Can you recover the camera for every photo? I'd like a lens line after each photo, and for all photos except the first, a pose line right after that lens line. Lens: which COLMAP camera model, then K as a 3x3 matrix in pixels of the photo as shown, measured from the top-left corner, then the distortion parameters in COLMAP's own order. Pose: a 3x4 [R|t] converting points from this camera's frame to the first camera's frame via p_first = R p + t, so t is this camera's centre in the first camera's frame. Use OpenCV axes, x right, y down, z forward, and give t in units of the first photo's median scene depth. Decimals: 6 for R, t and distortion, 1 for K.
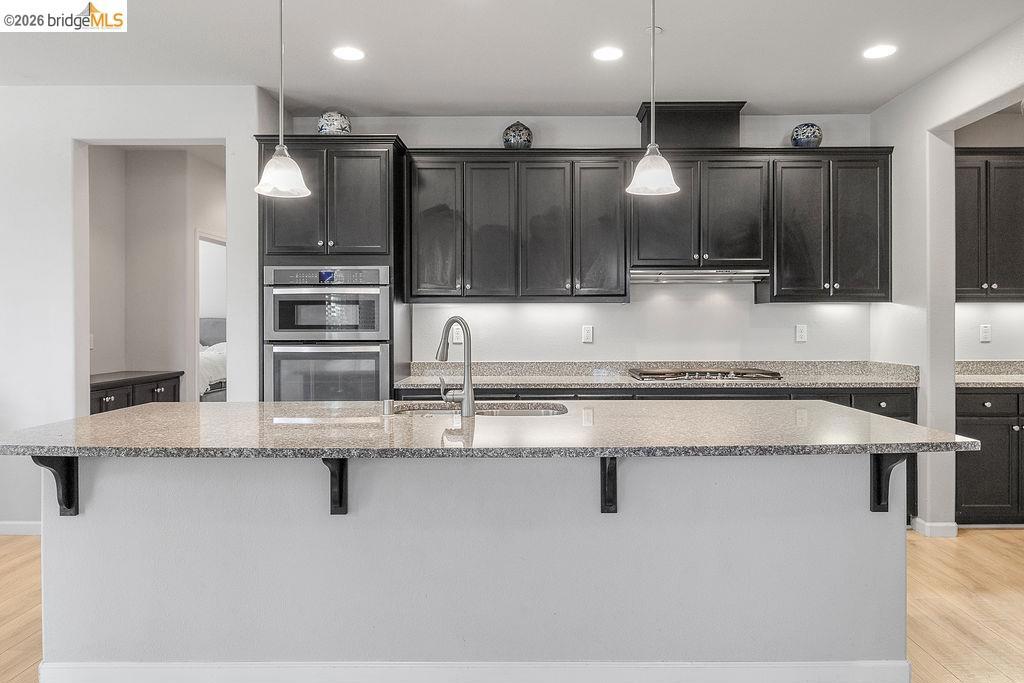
lens RADIAL K [[697.4, 0, 515.1], [0, 697.4, 326.0], [0, 0, 1]] dist [-0.004205, -0.001951]
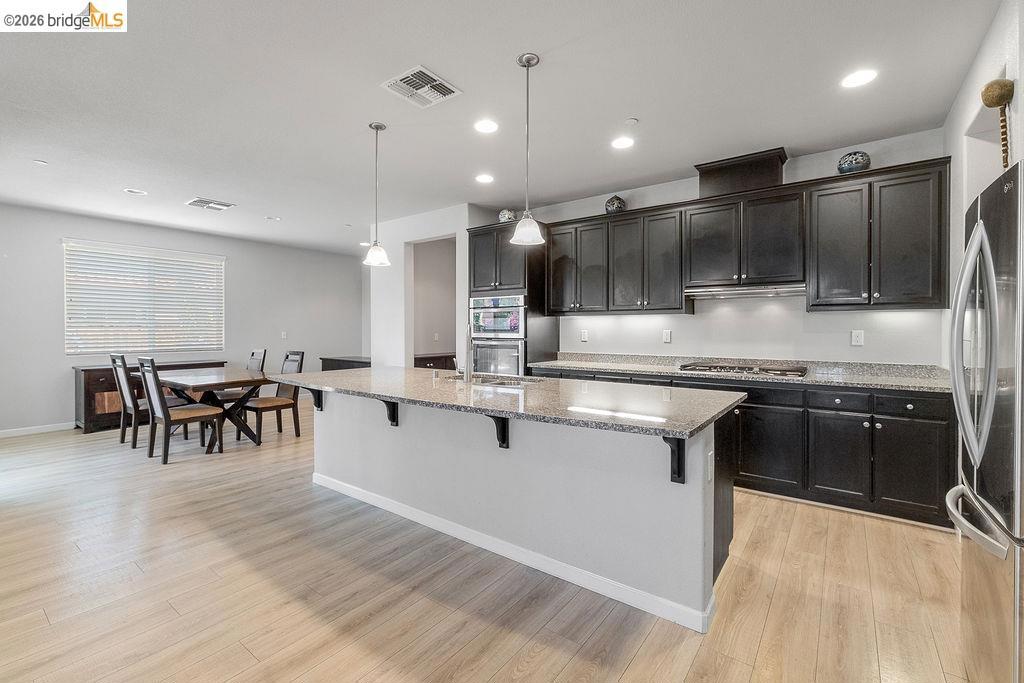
lens RADIAL K [[438.1, 0, 521.3], [0, 438.1, 331.2], [0, 0, 1]] dist [0.001327, 0.000216]
pose [[0.808081, 0.005524, -0.589046, 0.428553], [-0.002542, 0.999979, 0.005890, -0.003365], [0.589066, -0.003262, 0.808078, 0.117787]]
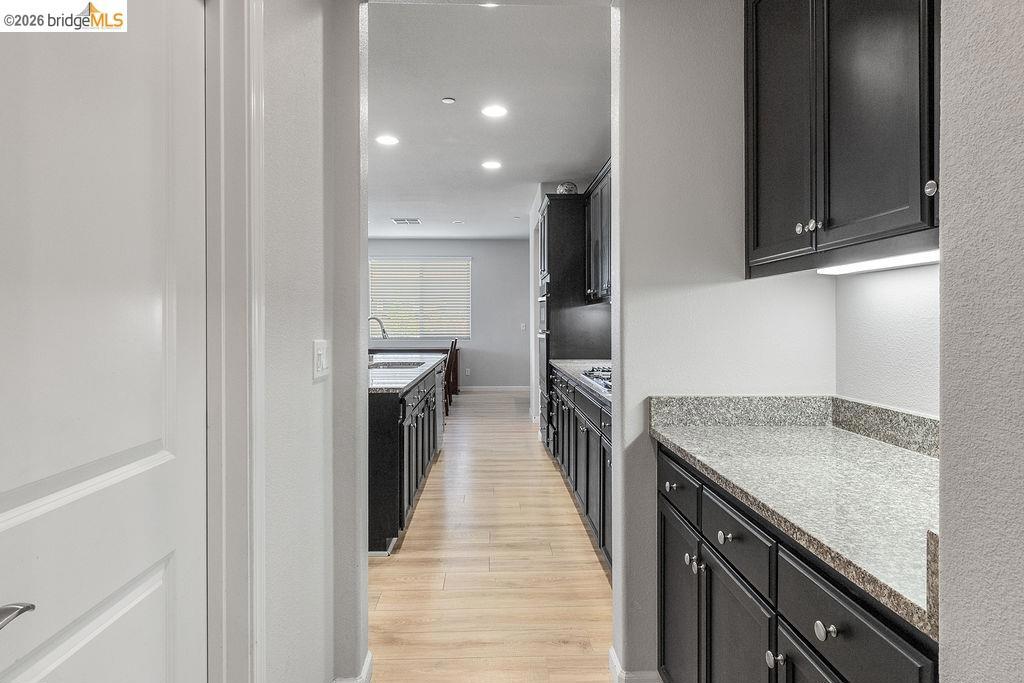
lens RADIAL K [[589.6, 0, 513.5], [0, 589.6, 322.1], [0, 0, 1]] dist [-0.001494, -0.000082]
pose [[0.042937, 0.004842, -0.999066, 1.522904], [-0.003629, 0.999982, 0.004691, -0.006155], [0.999071, 0.003425, 0.042954, 1.393612]]
